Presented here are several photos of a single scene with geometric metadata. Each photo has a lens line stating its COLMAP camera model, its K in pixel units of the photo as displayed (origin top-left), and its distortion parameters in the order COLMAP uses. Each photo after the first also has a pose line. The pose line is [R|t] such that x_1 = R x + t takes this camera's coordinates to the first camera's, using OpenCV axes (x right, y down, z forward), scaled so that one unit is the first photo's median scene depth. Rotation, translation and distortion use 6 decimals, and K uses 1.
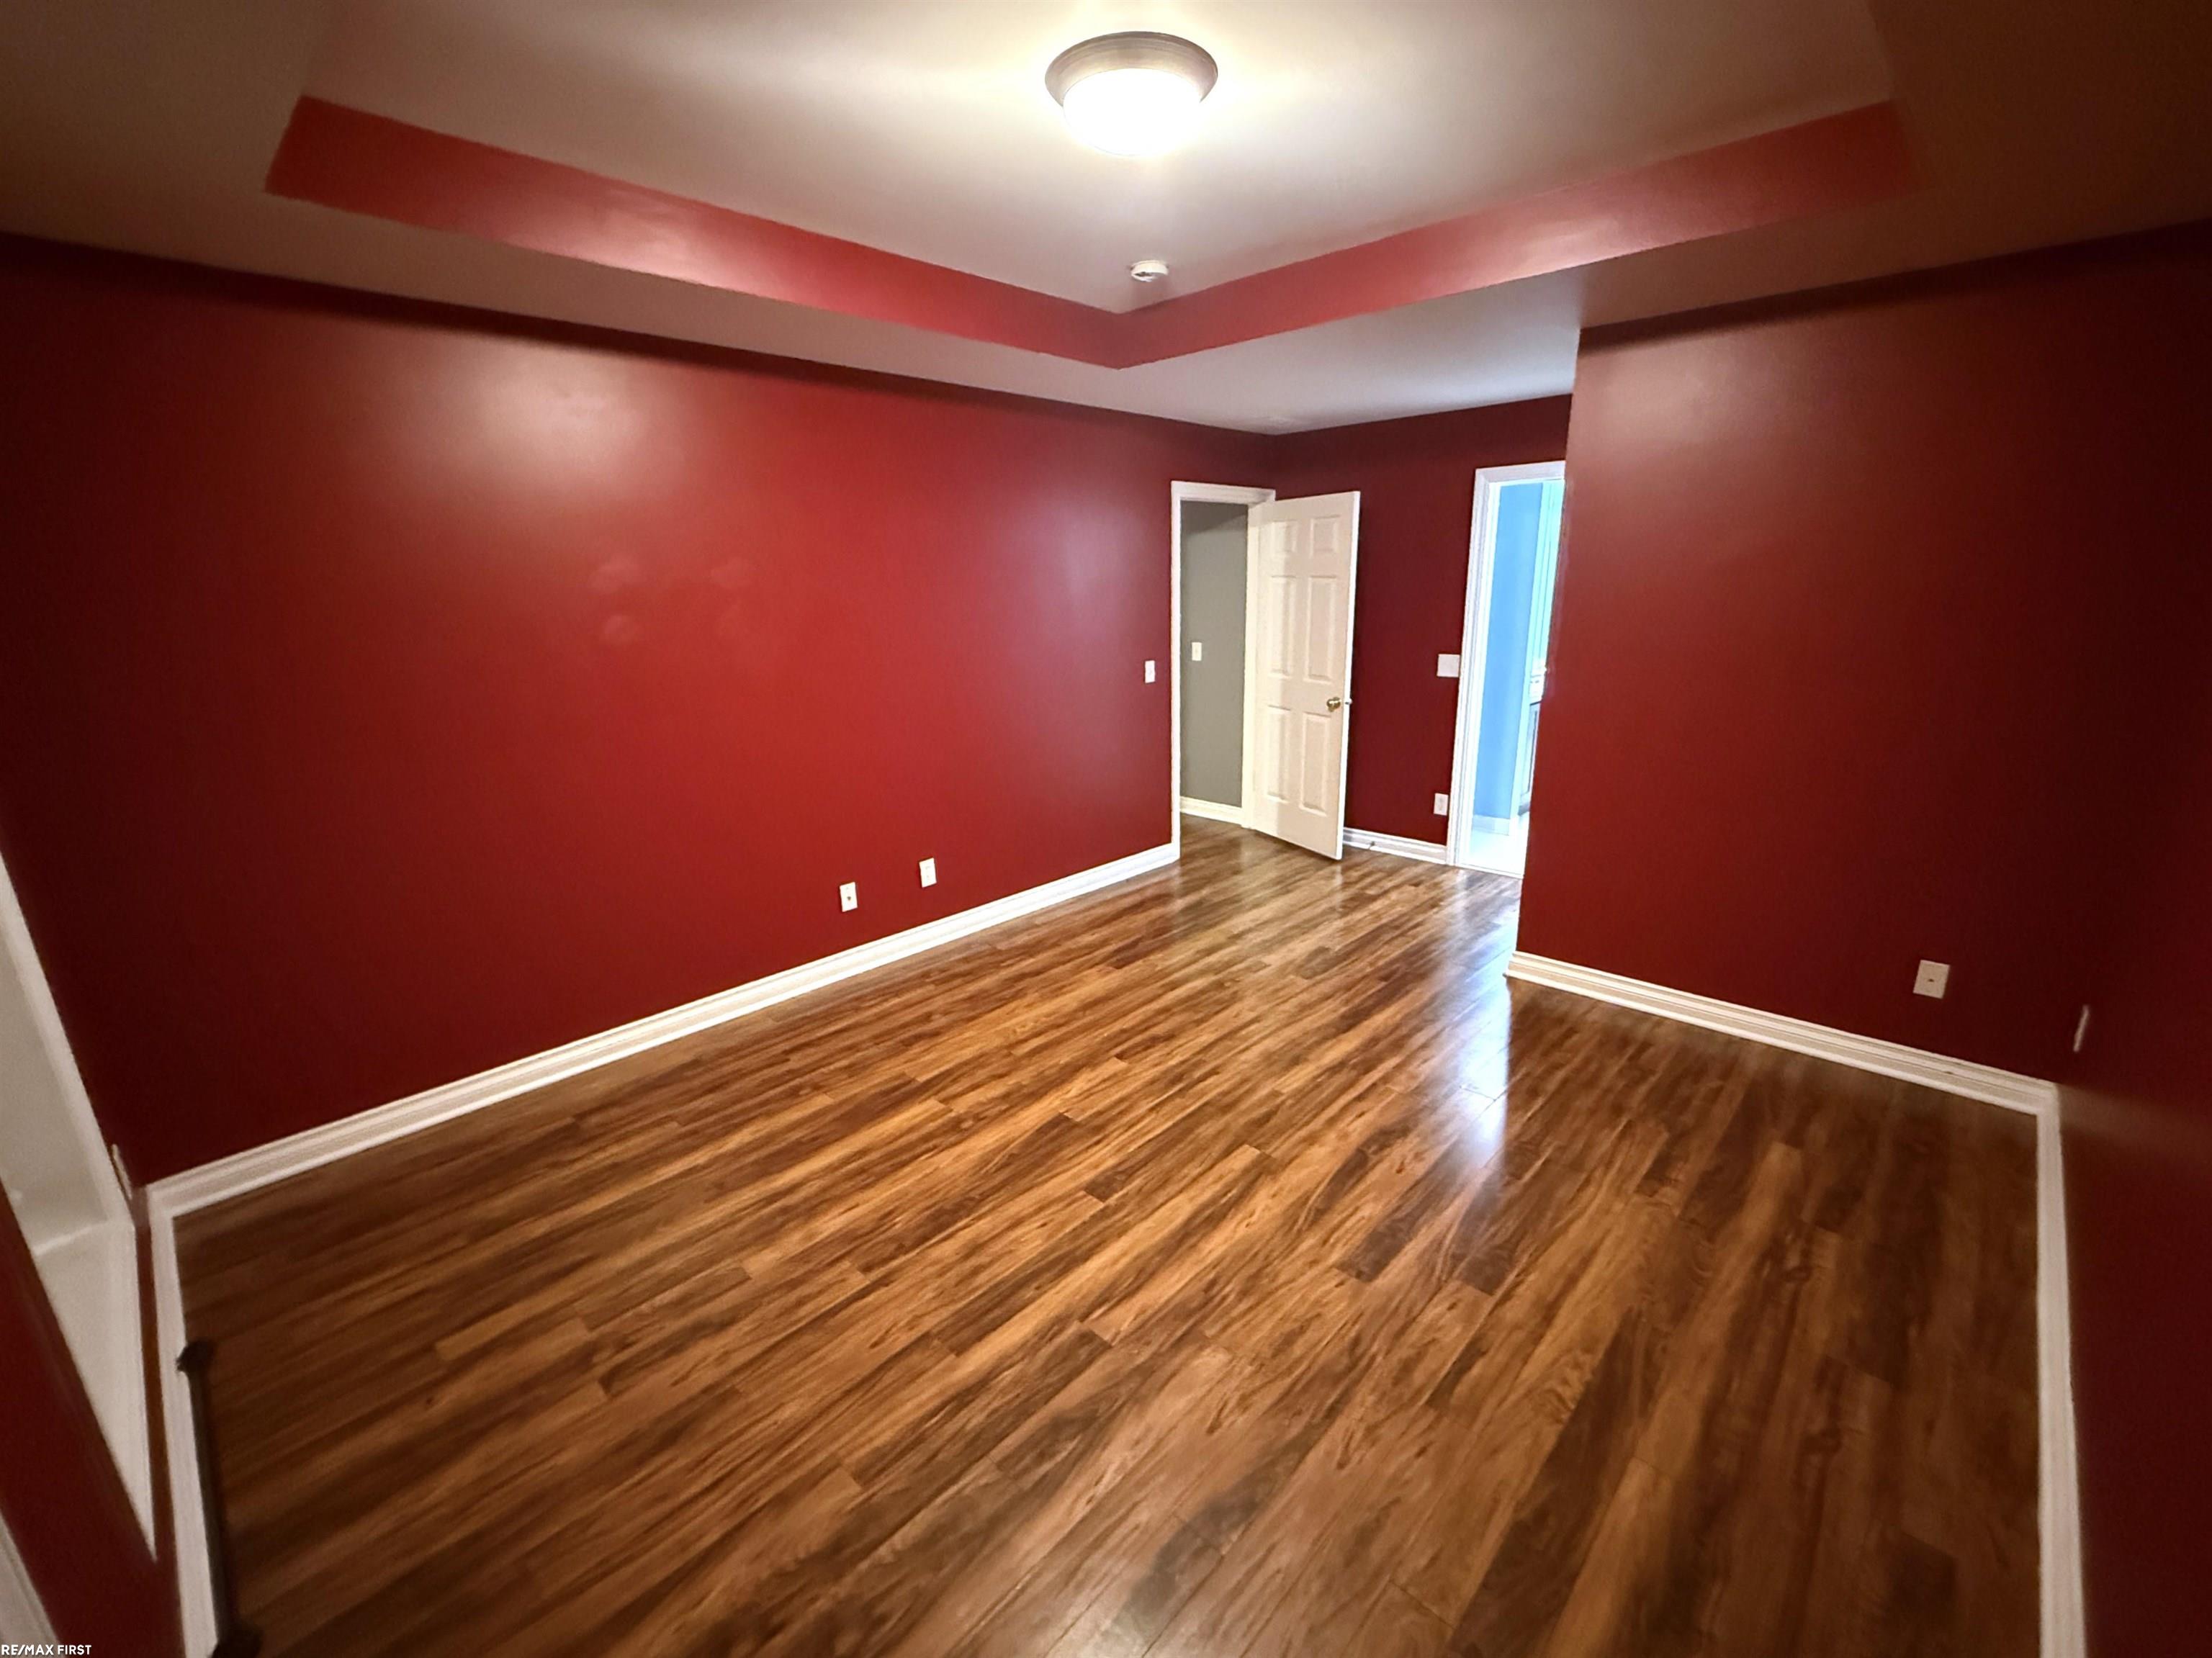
lens RADIAL K [[906.8, 0, 1111.6], [0, 906.8, 829.5], [0, 0, 1]] dist [0.012956, -0.000150]
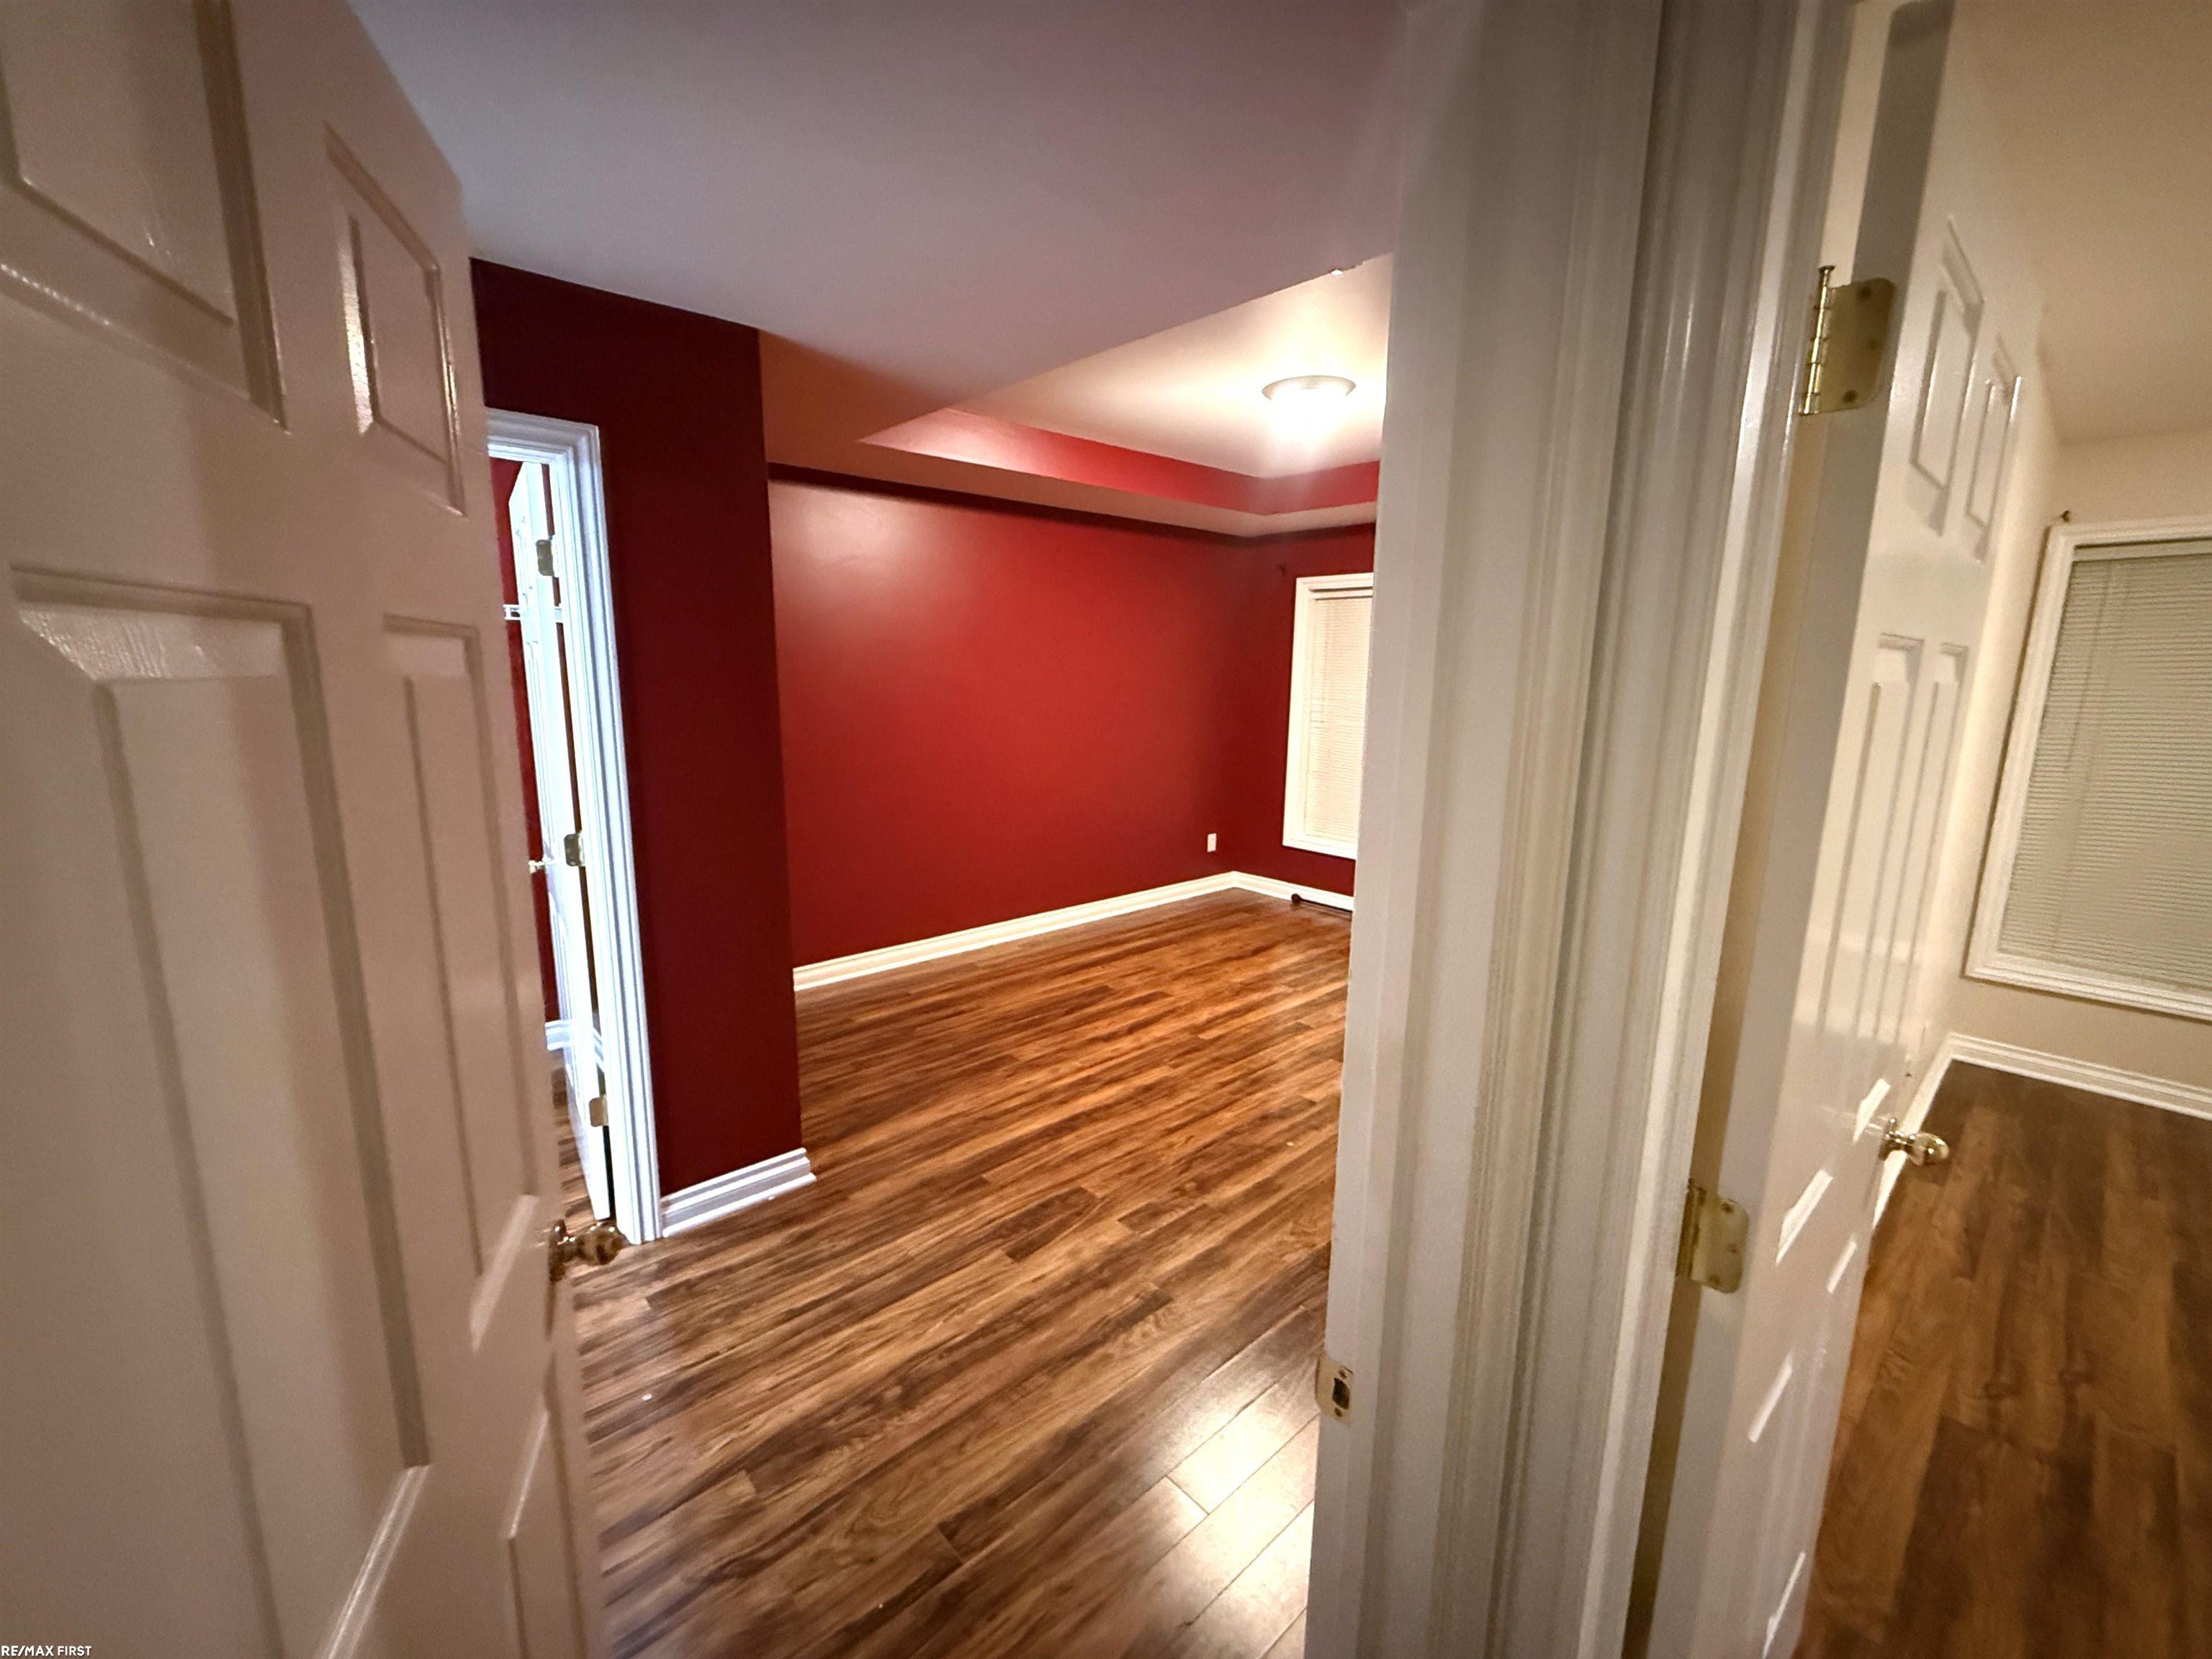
lens RADIAL K [[906.9, 0, 1111.6], [0, 906.9, 830.0], [0, 0, 1]] dist [0.012956, -0.000150]
pose [[-0.997627, -0.006253, 0.068566, 0.187811], [0.024674, 0.897246, 0.440841, -0.550148], [-0.064277, 0.441487, -0.894962, 2.002913]]
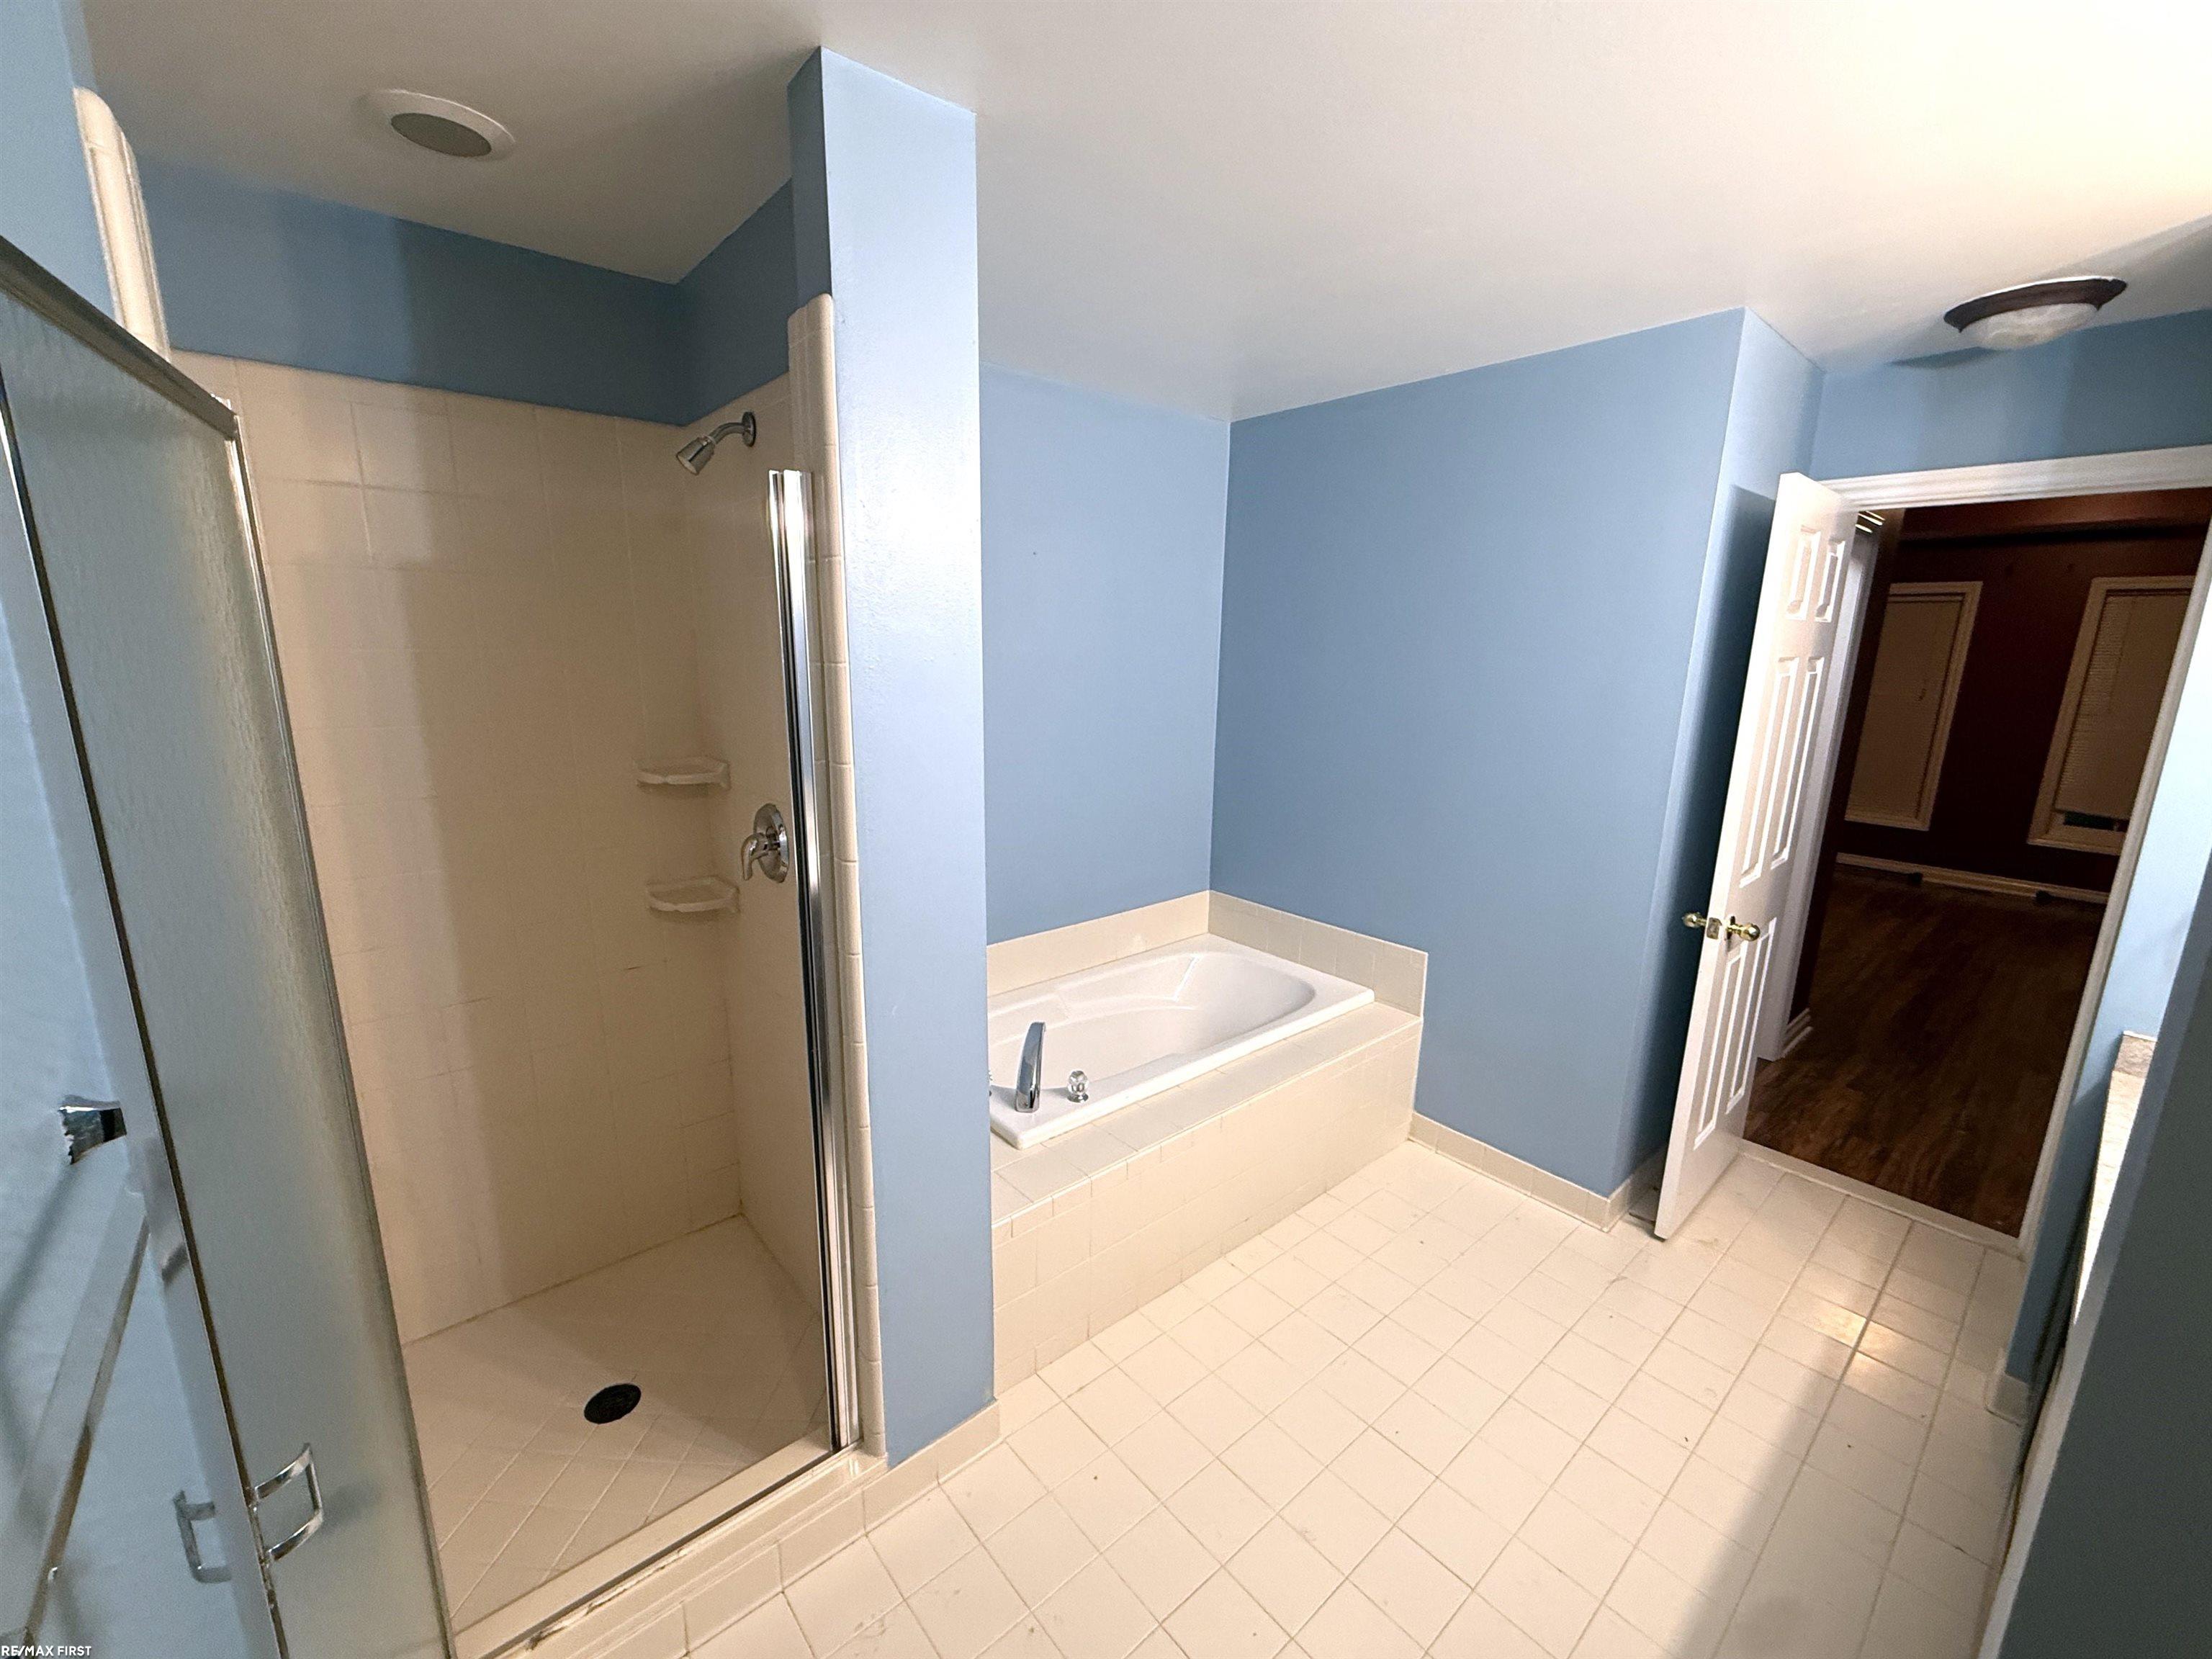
lens RADIAL K [[893.8, 0, 1106.0], [0, 893.8, 829.5], [0, 0, 1]] dist [0.002172, -0.000497]
pose [[-0.995239, -0.018616, 0.095670, 1.523202], [0.028287, 0.884170, 0.466308, -0.738807], [-0.093270, 0.466794, -0.879434, 2.484772]]
